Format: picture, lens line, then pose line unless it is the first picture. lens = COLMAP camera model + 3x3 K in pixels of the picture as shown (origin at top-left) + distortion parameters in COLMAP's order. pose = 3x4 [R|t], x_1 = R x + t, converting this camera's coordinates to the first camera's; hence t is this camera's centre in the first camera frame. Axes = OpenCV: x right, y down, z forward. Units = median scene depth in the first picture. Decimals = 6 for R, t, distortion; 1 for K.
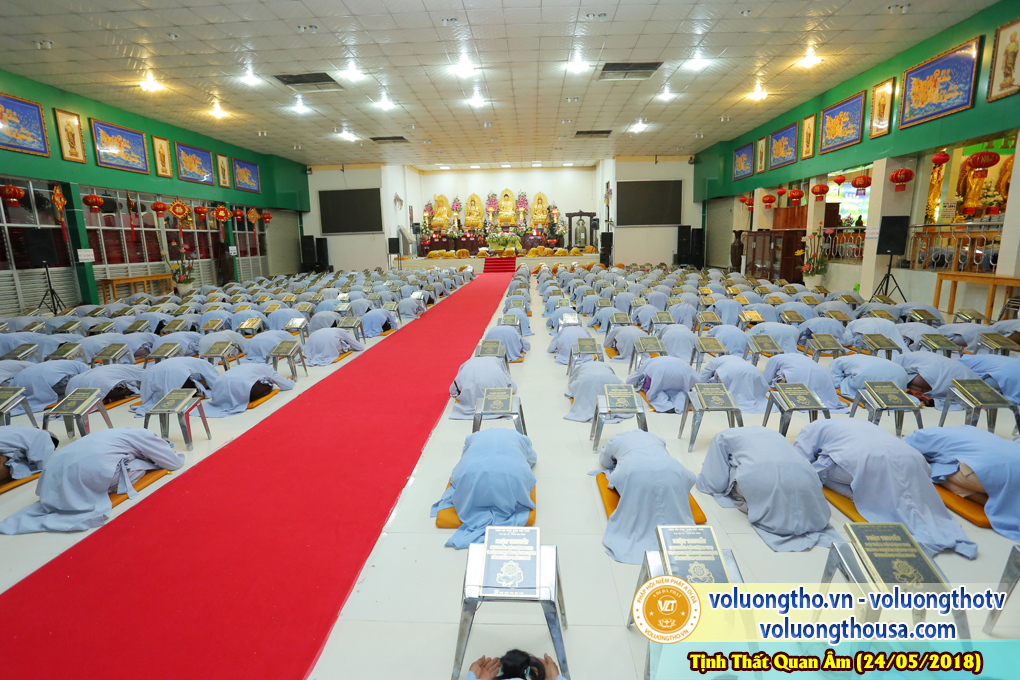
lens RADIAL K [[498.0, 0, 510.0], [0, 498.0, 340.0], [0, 0, 1]] dist [-0.055875, 0.024796]
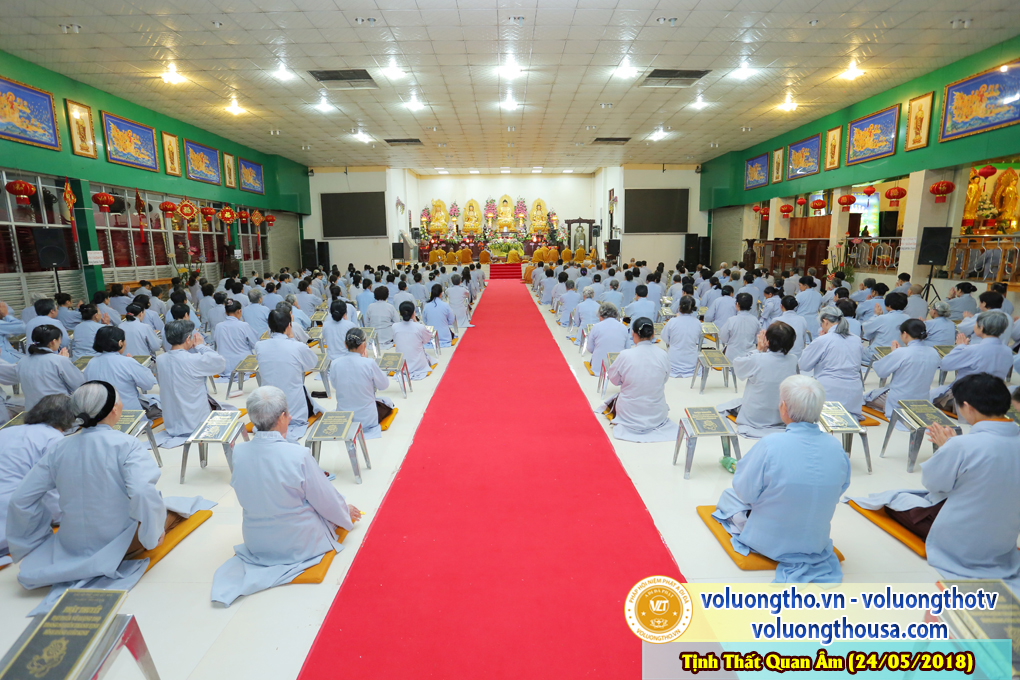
lens RADIAL K [[498.0, 0, 510.0], [0, 498.0, 340.0], [0, 0, 1]] dist [-0.055875, 0.024796]
pose [[0.998436, -0.000099, 0.055912, -0.118992], [0.000760, 0.999930, -0.011799, -0.004932], [-0.055907, 0.011823, 0.998366, 0.027390]]
